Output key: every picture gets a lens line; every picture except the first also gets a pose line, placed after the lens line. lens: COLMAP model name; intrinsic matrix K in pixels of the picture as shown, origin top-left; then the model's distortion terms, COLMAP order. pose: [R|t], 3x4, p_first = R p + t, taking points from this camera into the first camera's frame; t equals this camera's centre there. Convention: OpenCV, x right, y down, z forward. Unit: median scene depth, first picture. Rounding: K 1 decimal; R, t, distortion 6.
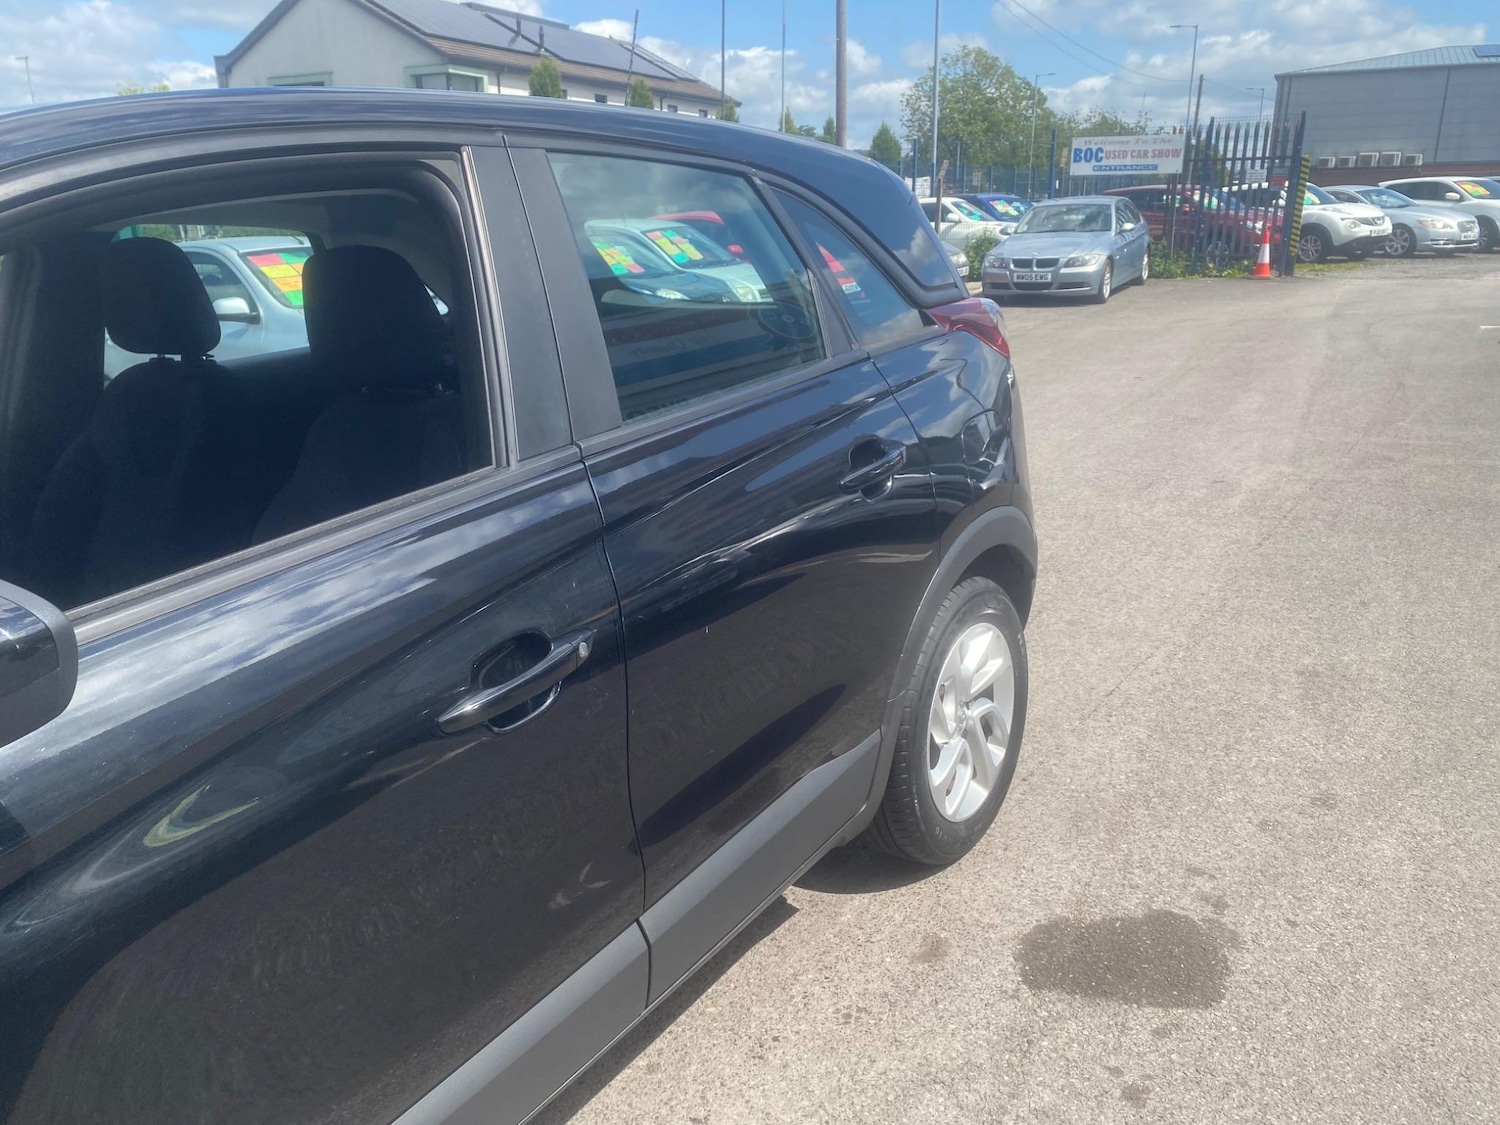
lens RADIAL K [[1130.4, 0, 733.9], [0, 1130.4, 578.6], [0, 0, 1]] dist [0.021828, -0.016391]
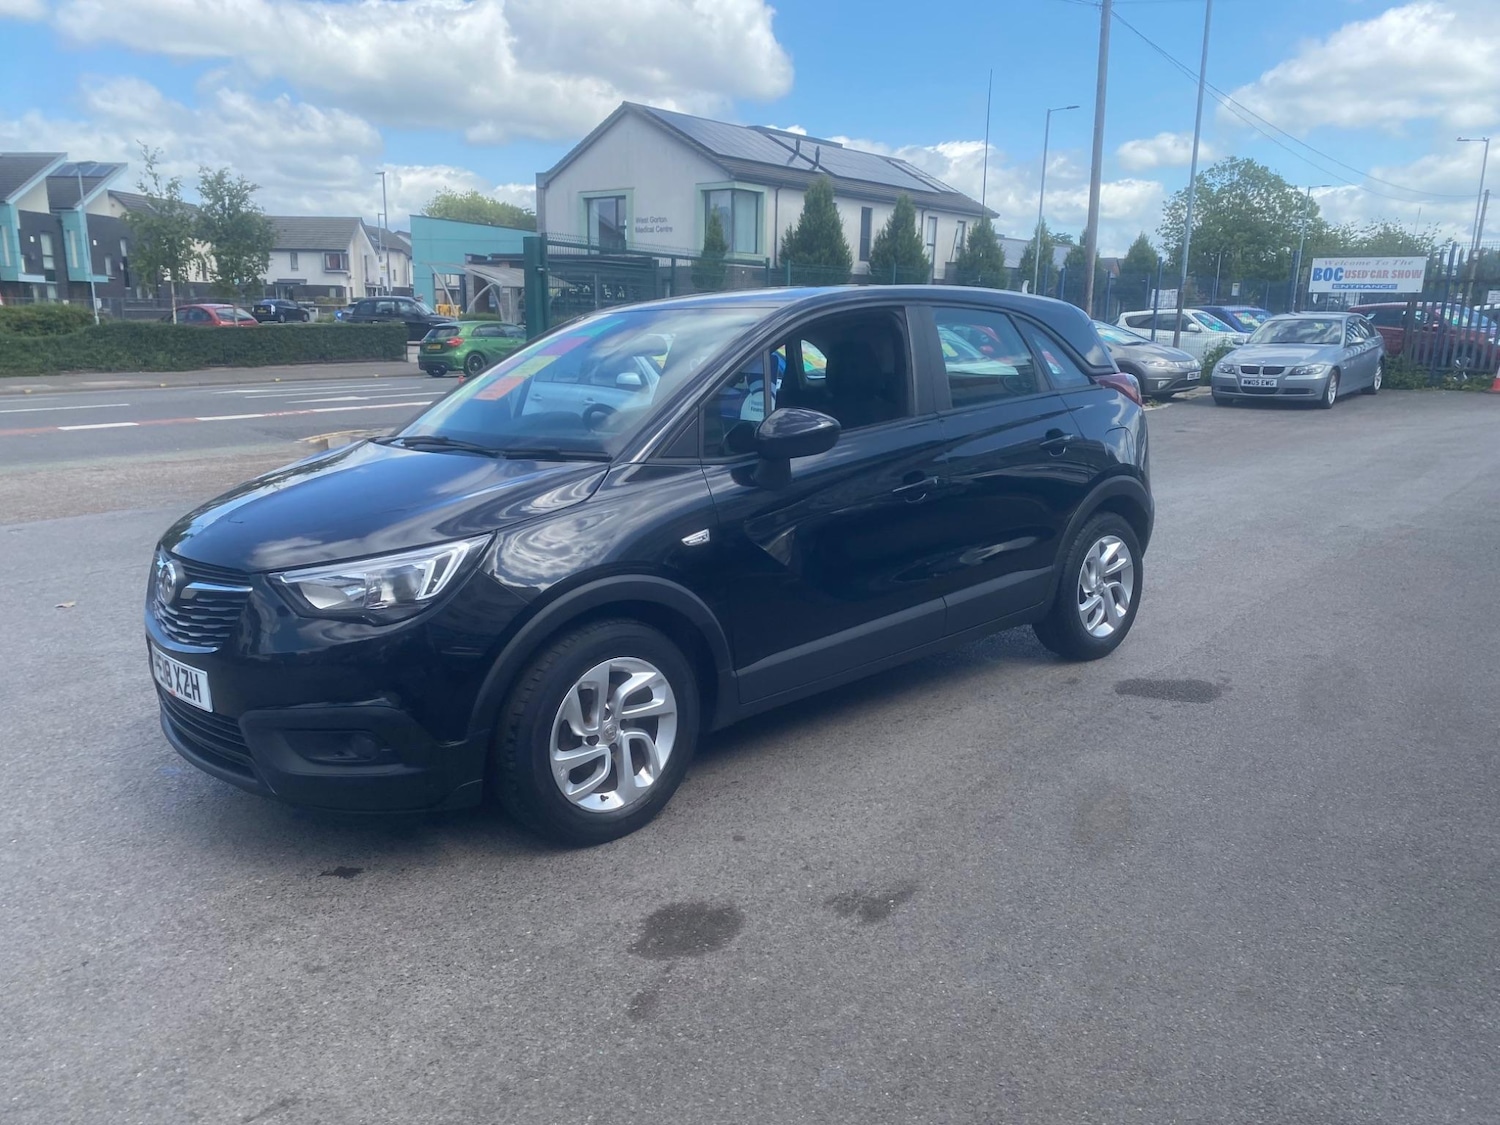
lens RADIAL K [[1130.4, 0, 736.1], [0, 1130.4, 580.7], [0, 0, 1]] dist [0.021828, -0.016391]
pose [[0.977907, 0.072323, -0.196130, -0.004067], [-0.087630, 0.993654, -0.070514, 0.043369], [0.189786, 0.086143, 0.978039, -0.144006]]
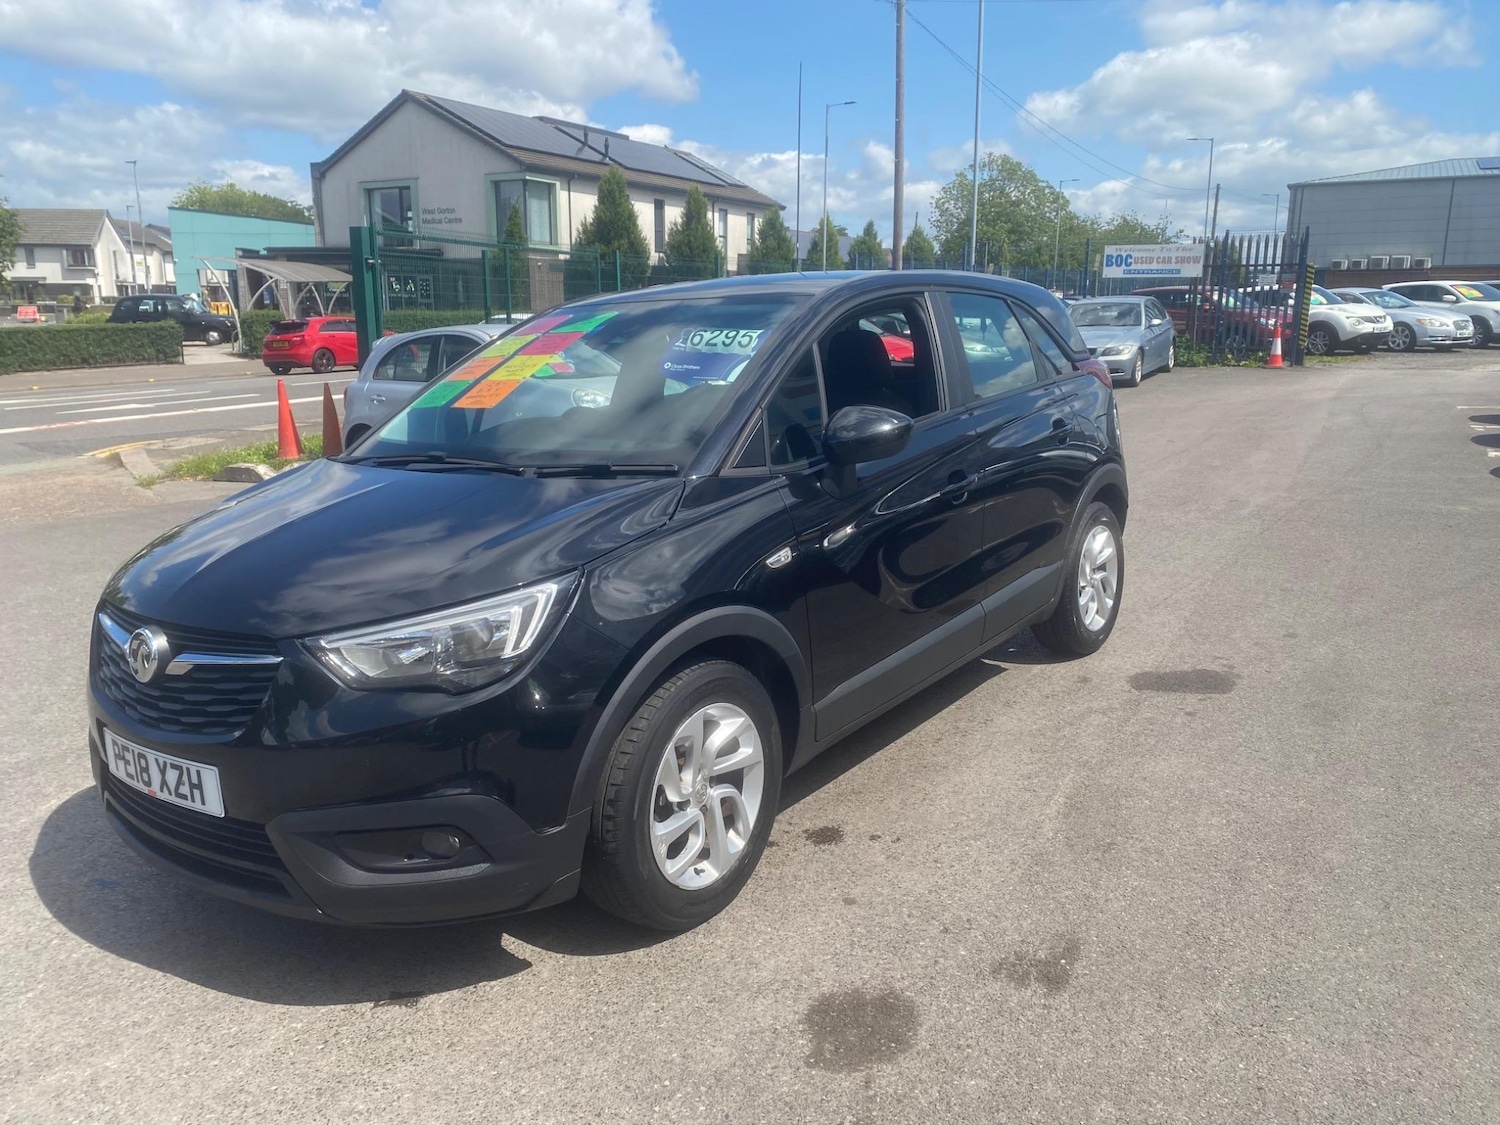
lens RADIAL K [[1130.4, 0, 732.2], [0, 1130.4, 558.0], [0, 0, 1]] dist [0.021828, -0.016391]
pose [[0.999638, 0.014461, -0.022698, -0.049854], [-0.016487, 0.995644, -0.091764, 0.038733], [0.021272, 0.092105, 0.995522, -0.125757]]
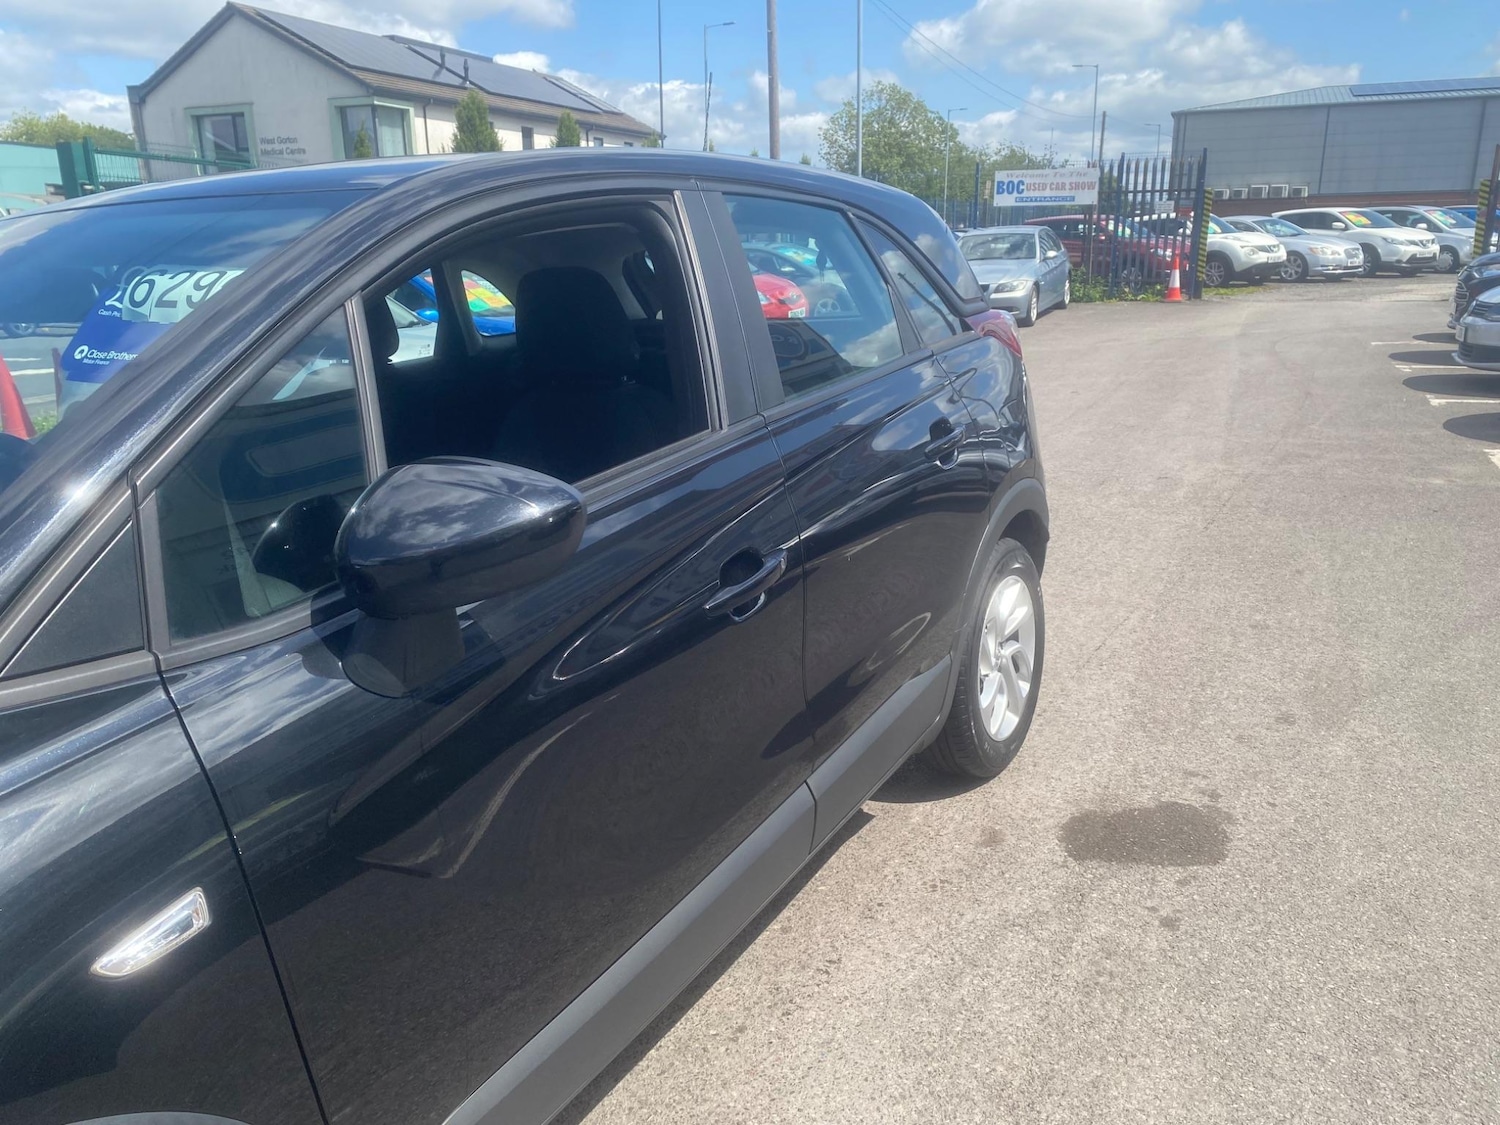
lens RADIAL K [[1130.4, 0, 758.3], [0, 1130.4, 573.8], [0, 0, 1]] dist [0.021828, -0.016391]
pose [[0.996143, -0.027610, 0.083293, -0.021304], [0.029914, 0.999200, -0.026544, 0.008532], [-0.082493, 0.028933, 0.996172, -0.025643]]
